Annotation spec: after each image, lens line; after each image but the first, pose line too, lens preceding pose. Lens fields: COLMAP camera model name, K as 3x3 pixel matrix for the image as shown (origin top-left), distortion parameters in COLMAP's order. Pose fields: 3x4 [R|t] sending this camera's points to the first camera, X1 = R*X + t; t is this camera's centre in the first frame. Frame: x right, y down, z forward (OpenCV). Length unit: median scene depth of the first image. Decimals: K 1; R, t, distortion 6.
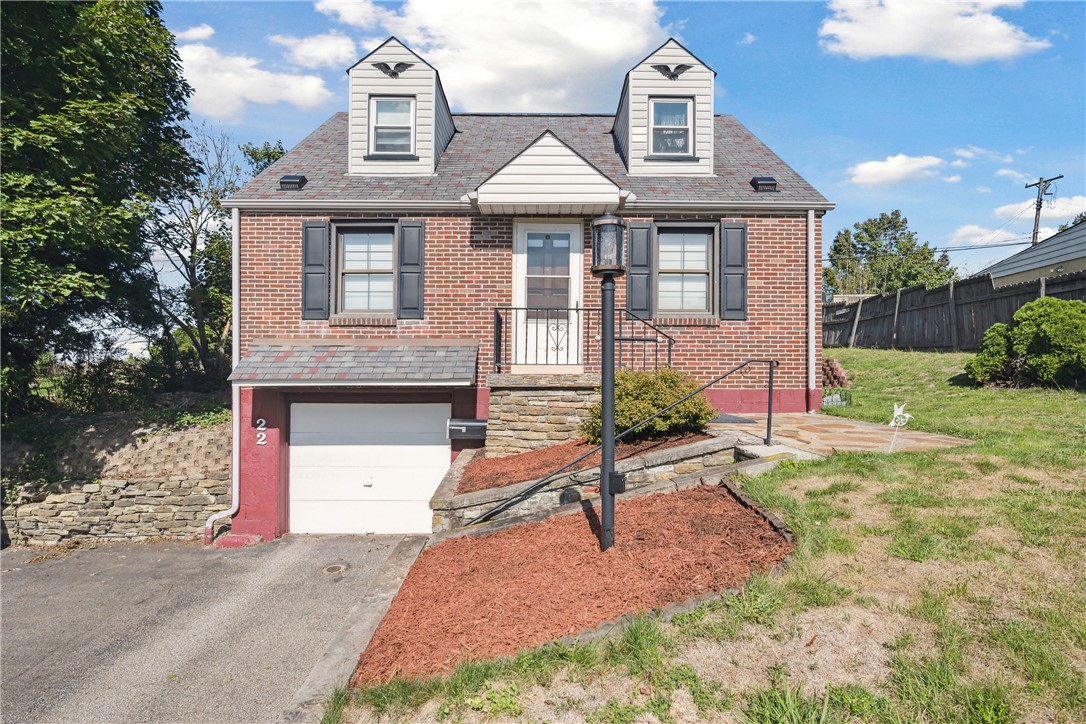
lens RADIAL K [[545.3, 0, 543.1], [0, 545.3, 323.0], [0, 0, 1]] dist [0.001196, 0.000183]
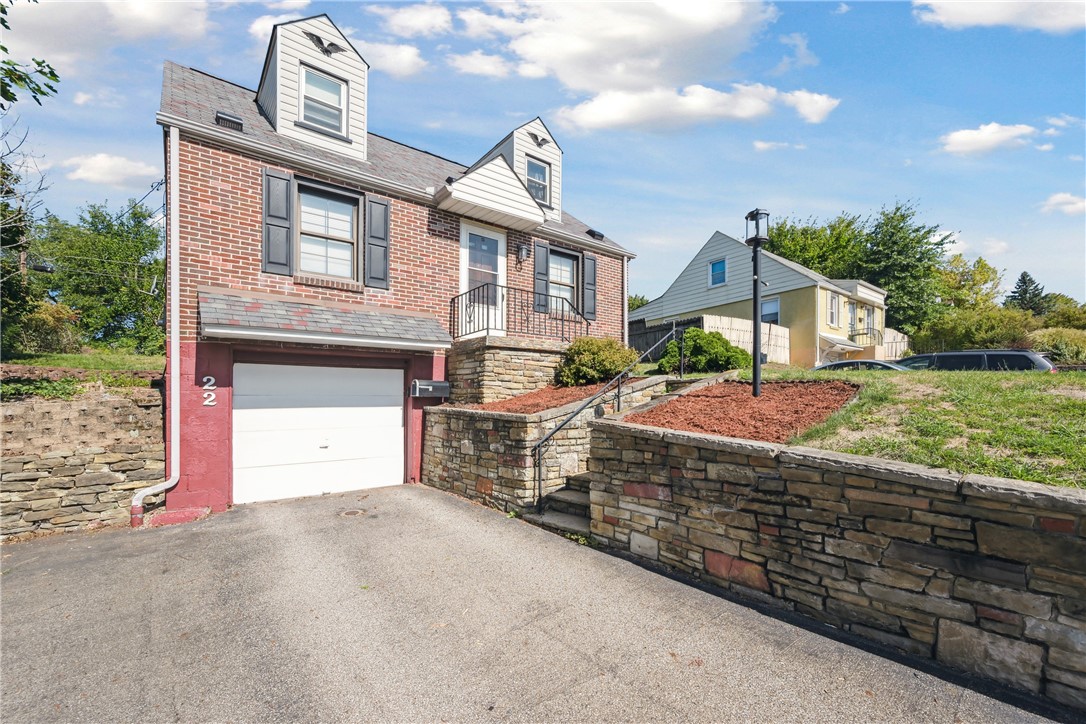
lens RADIAL K [[444.5, 0, 543.0], [0, 444.5, 362.0], [0, 0, 1]] dist [0.000839, 0.000136]
pose [[0.797895, 0.038844, 0.601543, -0.502711], [-0.041167, 0.999103, -0.009911, 0.132853], [-0.601389, -0.016856, 0.798779, 0.101235]]
